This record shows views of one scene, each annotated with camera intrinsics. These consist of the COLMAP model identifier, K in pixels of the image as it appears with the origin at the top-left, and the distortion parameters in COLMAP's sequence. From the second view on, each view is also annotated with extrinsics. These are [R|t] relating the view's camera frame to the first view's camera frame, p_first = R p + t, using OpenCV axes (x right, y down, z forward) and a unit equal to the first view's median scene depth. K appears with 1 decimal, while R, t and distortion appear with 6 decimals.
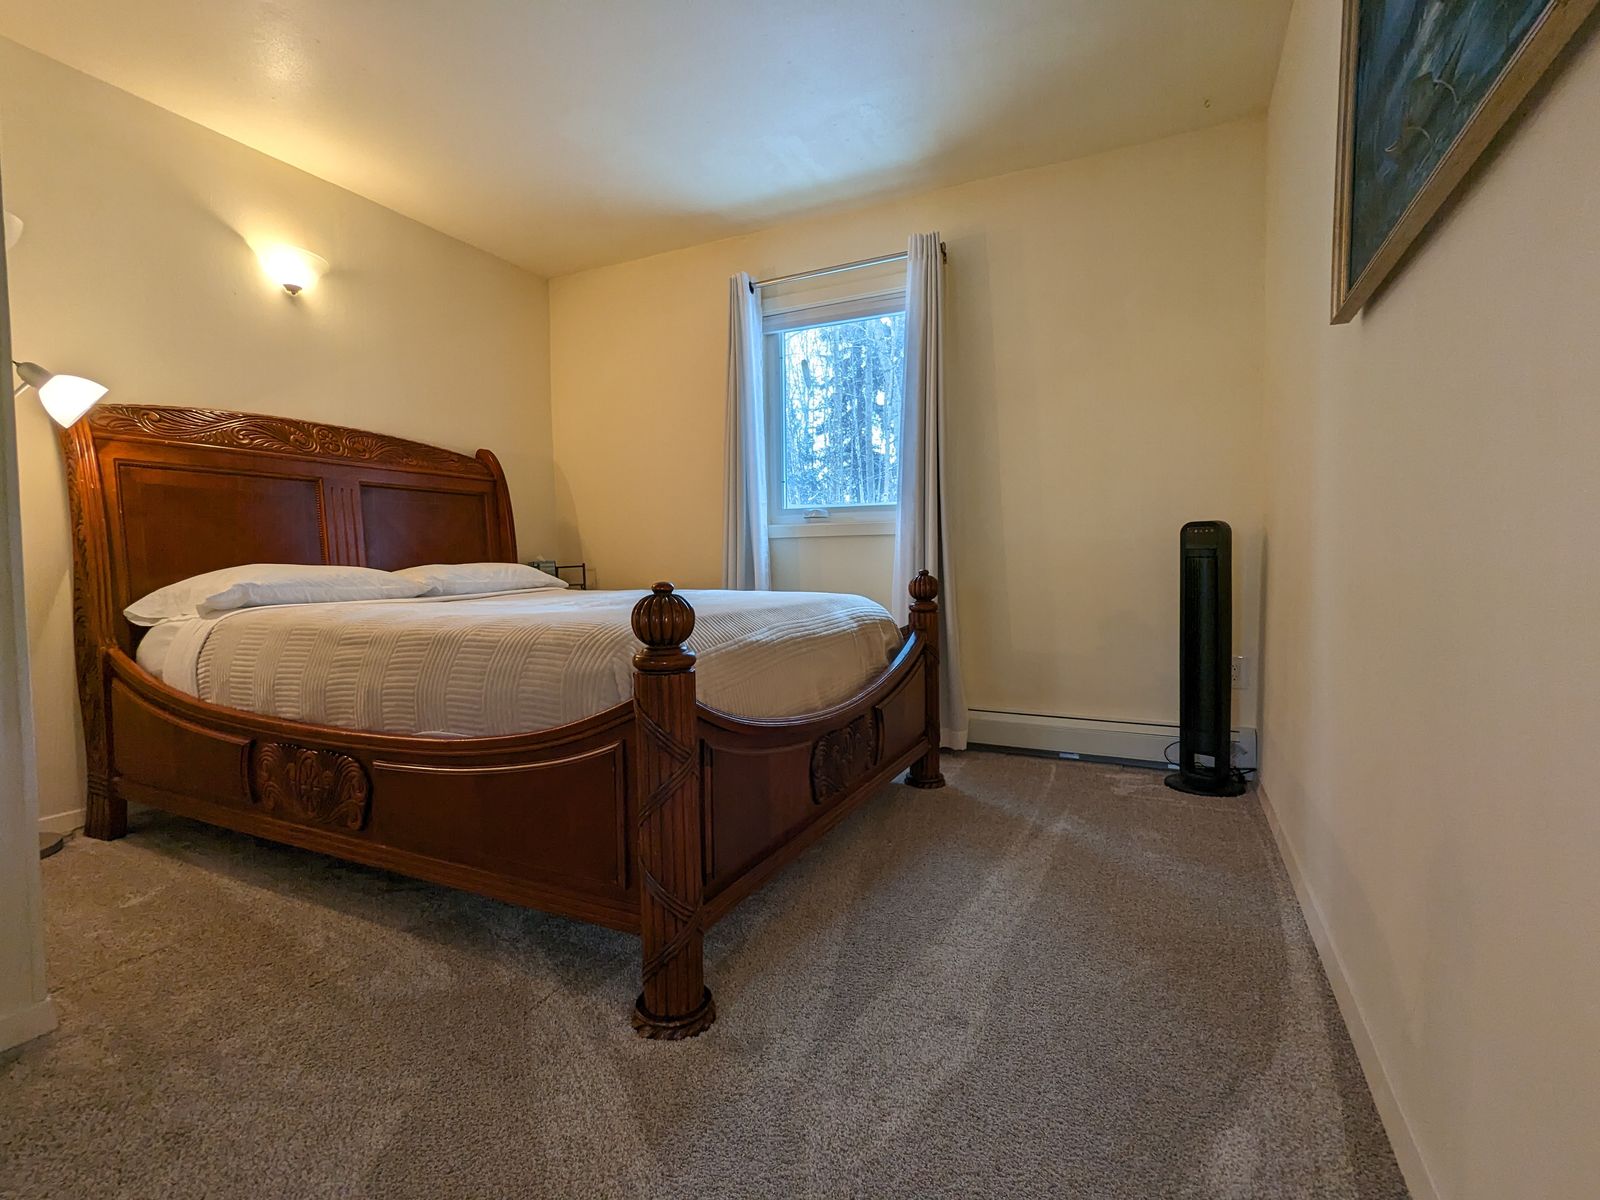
lens RADIAL K [[740.4, 0, 798.4], [0, 740.4, 603.6], [0, 0, 1]] dist [-0.004682, 0.001187]
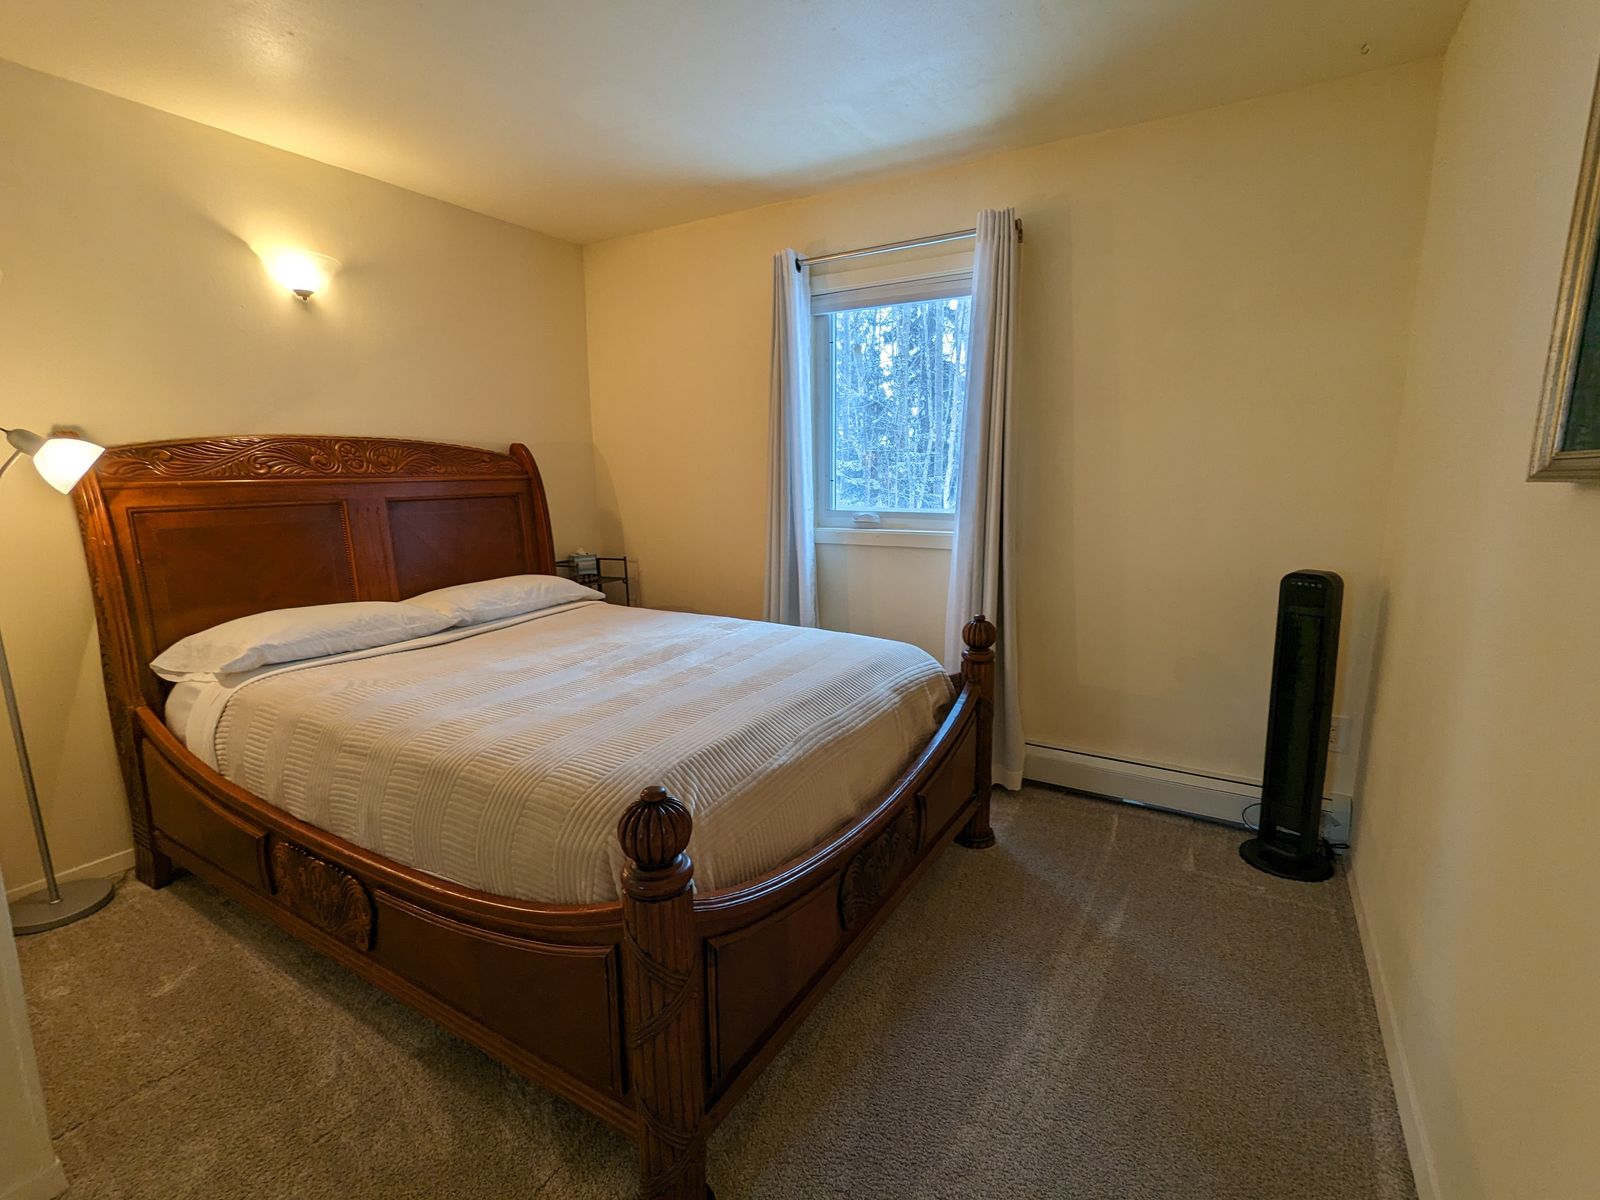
lens RADIAL K [[740.4, 0, 800.5], [0, 740.4, 600.5], [0, 0, 1]] dist [-0.004682, 0.001187]
pose [[0.996405, 0.018490, -0.082672, 0.027537], [-0.008634, 0.992973, 0.118028, -0.179150], [0.084273, -0.116890, 0.989563, 0.097666]]
